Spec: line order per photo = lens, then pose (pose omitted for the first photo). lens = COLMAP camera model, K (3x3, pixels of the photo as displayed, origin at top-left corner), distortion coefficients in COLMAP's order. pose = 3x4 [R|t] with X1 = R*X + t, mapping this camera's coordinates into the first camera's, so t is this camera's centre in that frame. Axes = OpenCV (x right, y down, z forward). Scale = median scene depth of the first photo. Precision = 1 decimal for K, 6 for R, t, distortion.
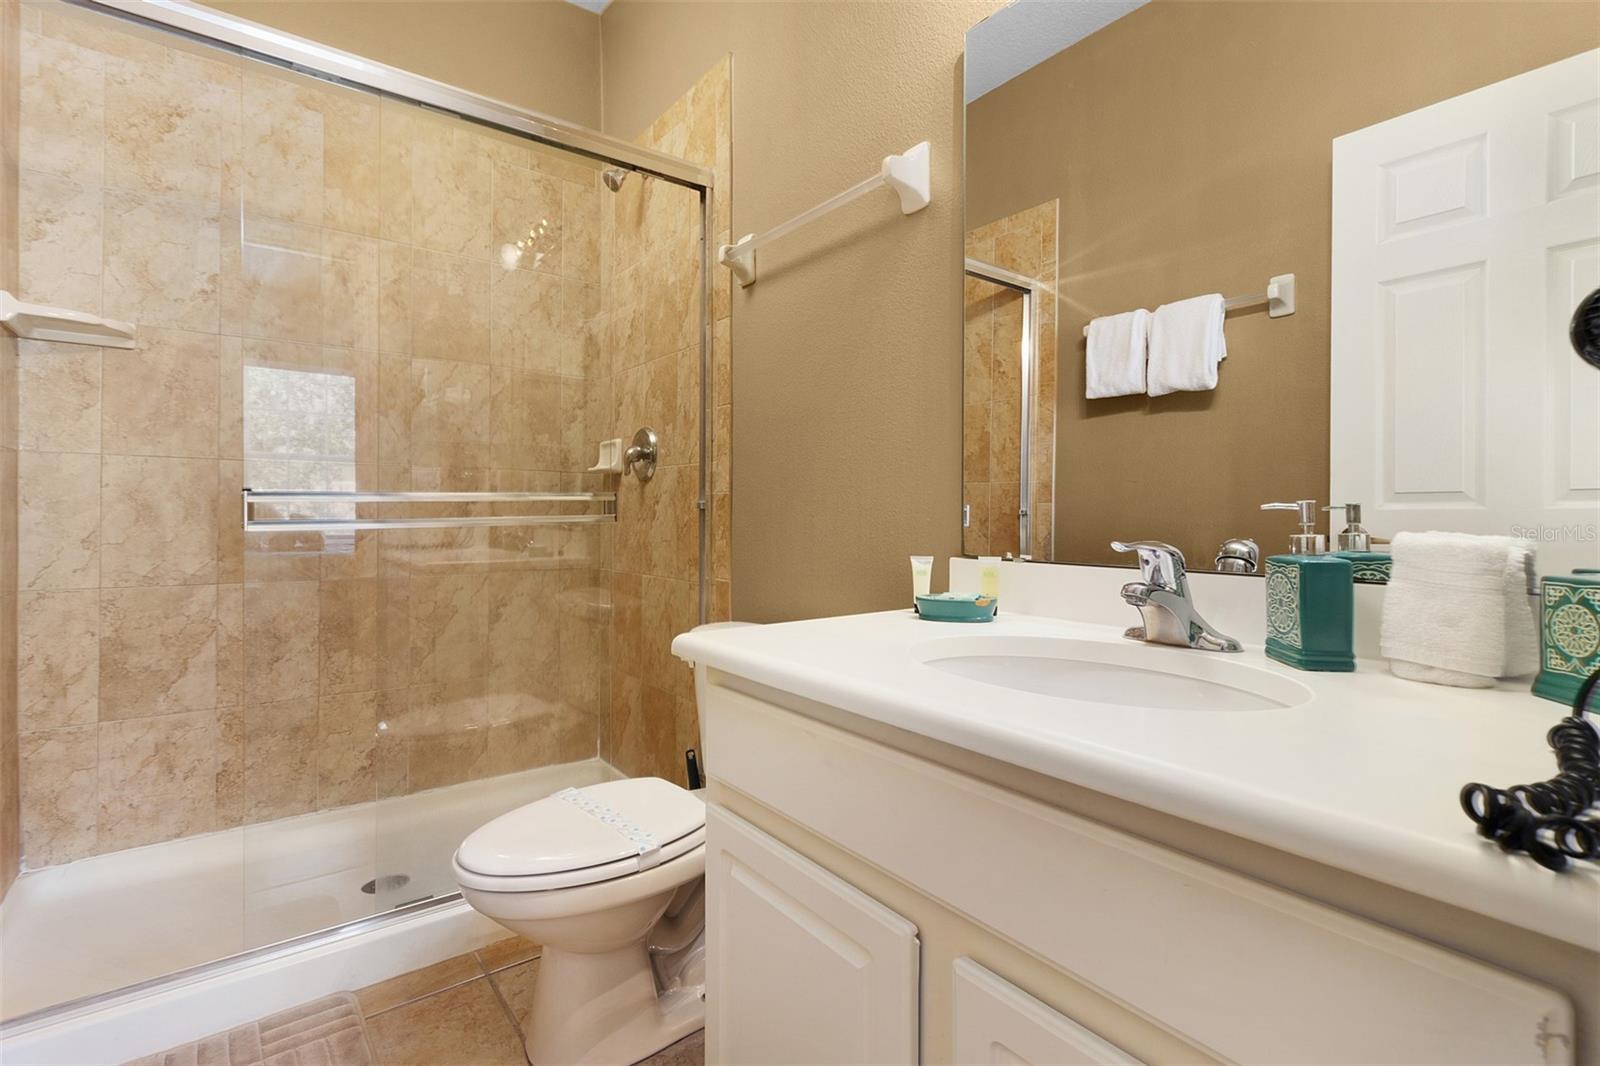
lens RADIAL K [[759.7, 0, 811.9], [0, 759.7, 523.0], [0, 0, 1]] dist [-0.000242, 0.001082]
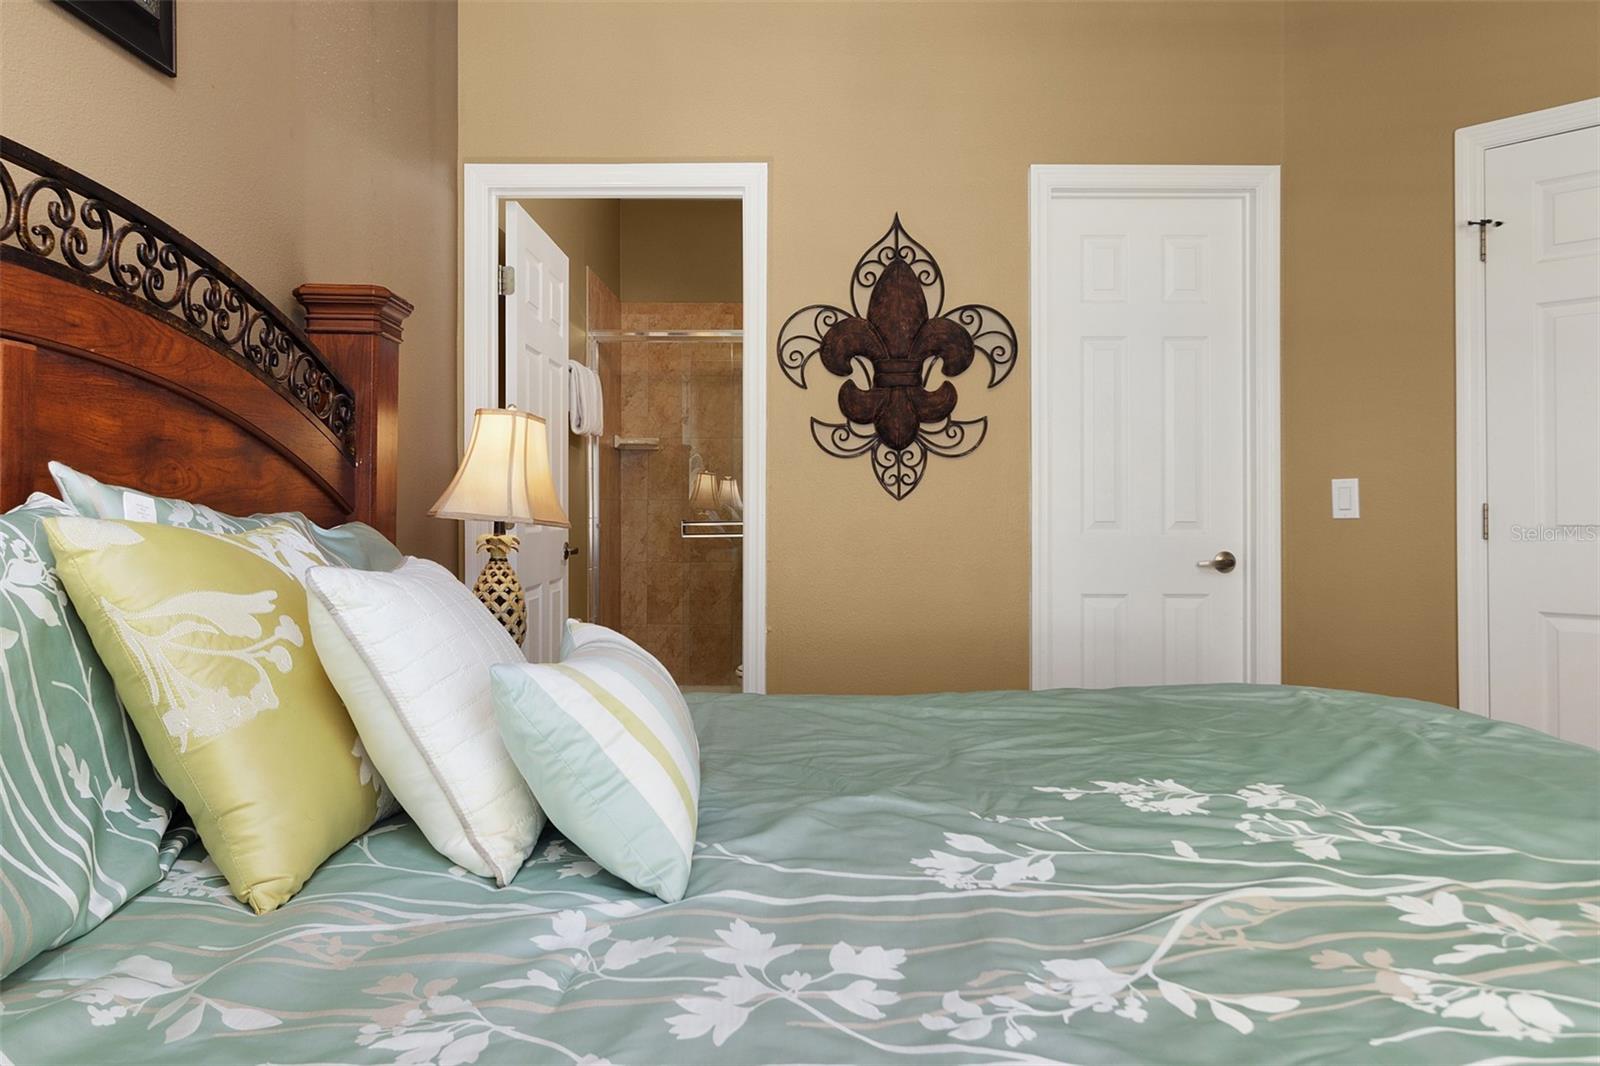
lens RADIAL K [[1036.2, 0, 794.9], [0, 1036.2, 523.0], [0, 0, 1]] dist [-0.003888, -0.000100]
pose [[0.800961, 0.000991, -0.598715, 1.151573], [0.000662, 0.999997, 0.002540, -0.032028], [0.598716, -0.002430, 0.800958, -1.096878]]
